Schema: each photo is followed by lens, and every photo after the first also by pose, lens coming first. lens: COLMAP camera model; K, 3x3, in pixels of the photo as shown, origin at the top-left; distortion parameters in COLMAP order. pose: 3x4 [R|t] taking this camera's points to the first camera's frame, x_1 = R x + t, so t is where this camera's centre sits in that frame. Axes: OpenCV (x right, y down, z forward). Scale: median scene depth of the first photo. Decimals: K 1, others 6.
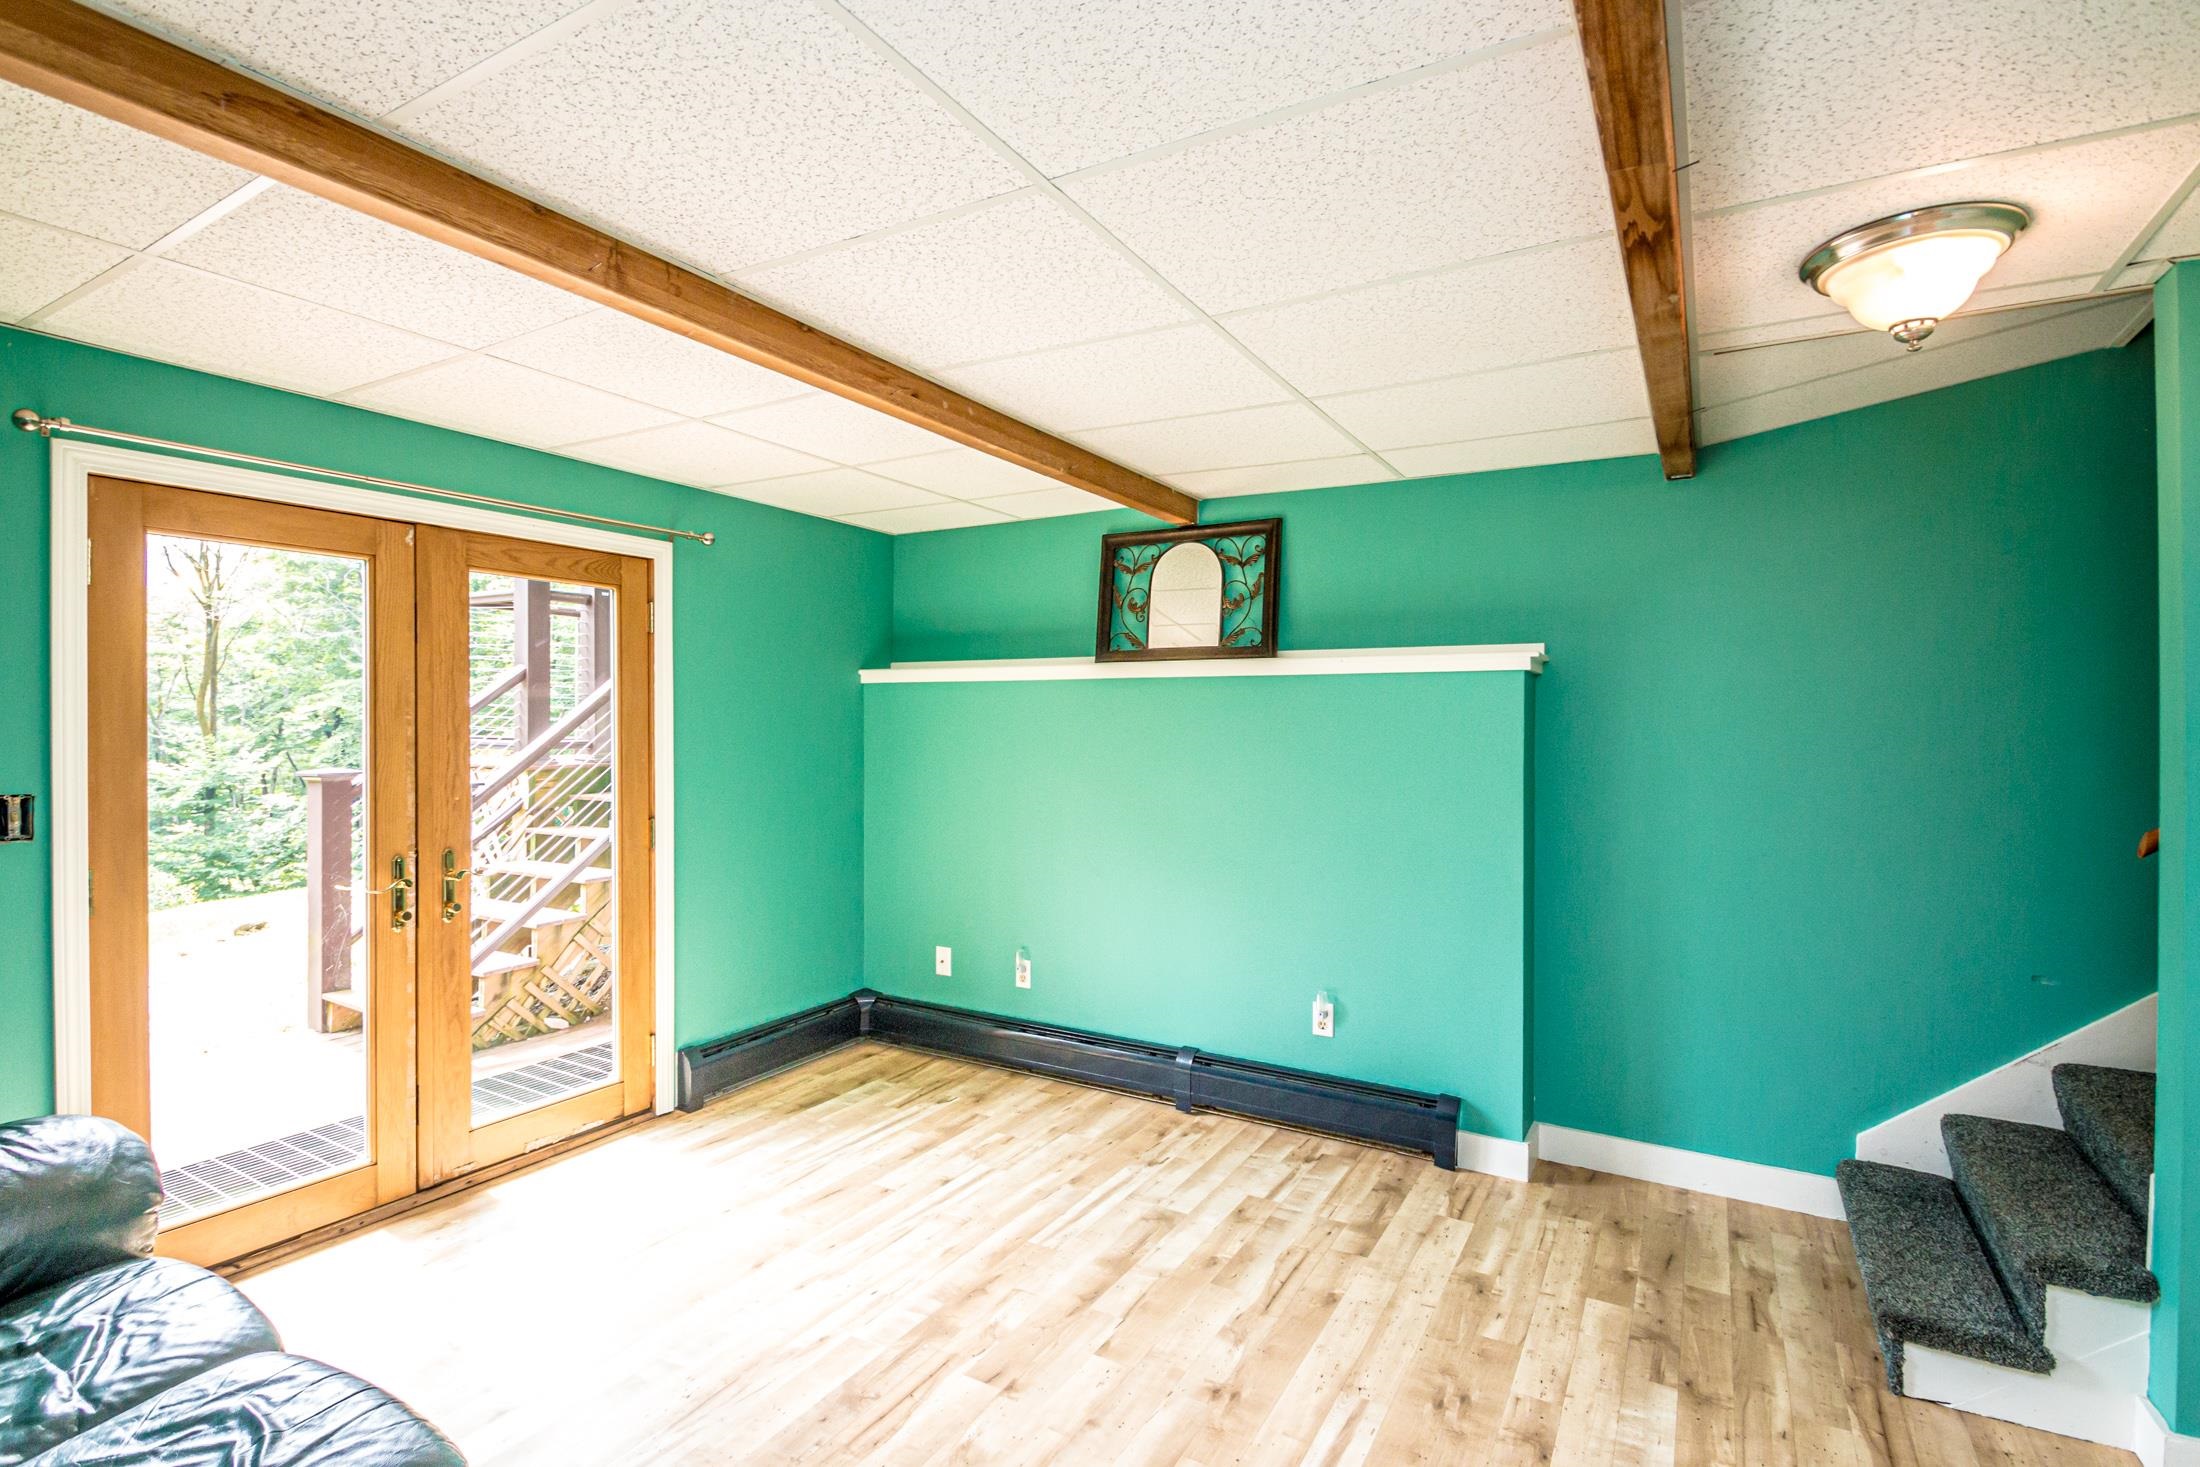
lens RADIAL K [[1010.7, 0, 1110.6], [0, 1010.7, 733.1], [0, 0, 1]] dist [0.034881, -0.031461]
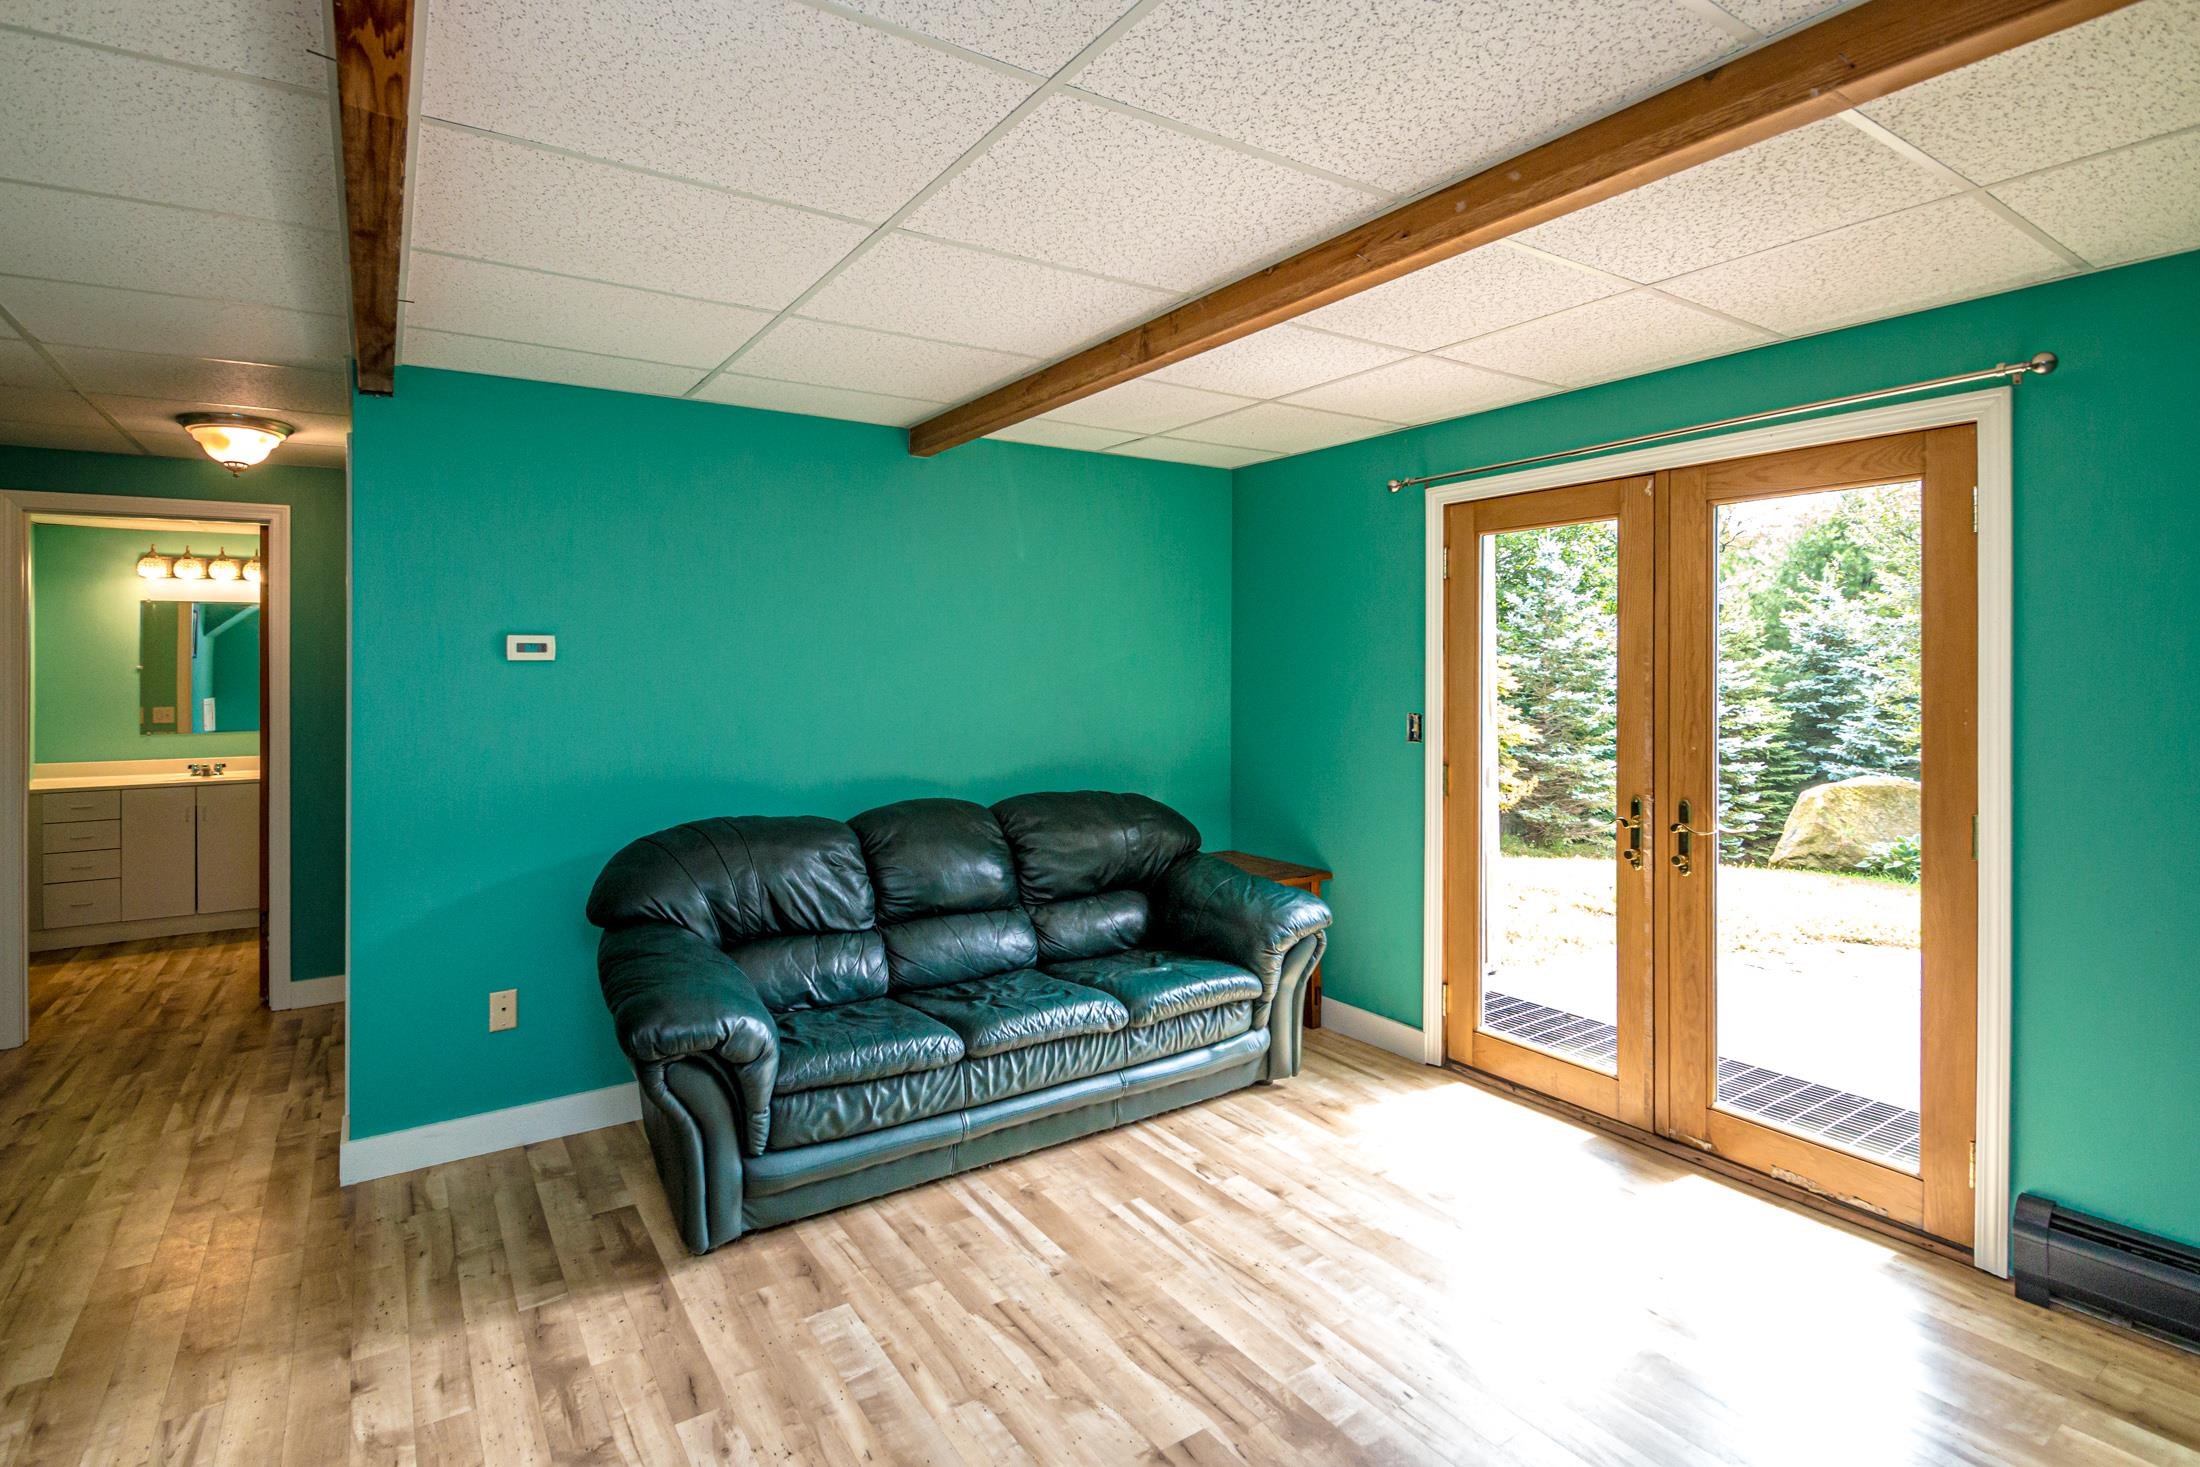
lens RADIAL K [[1096.3, 0, 1094.6], [0, 1096.3, 665.0], [0, 0, 1]] dist [0.021783, -0.017190]
pose [[-0.447842, -0.002555, -0.894109, 0.590587], [-0.005386, 0.999985, -0.000160, -0.011562], [0.894096, 0.004744, -0.447850, 1.073352]]
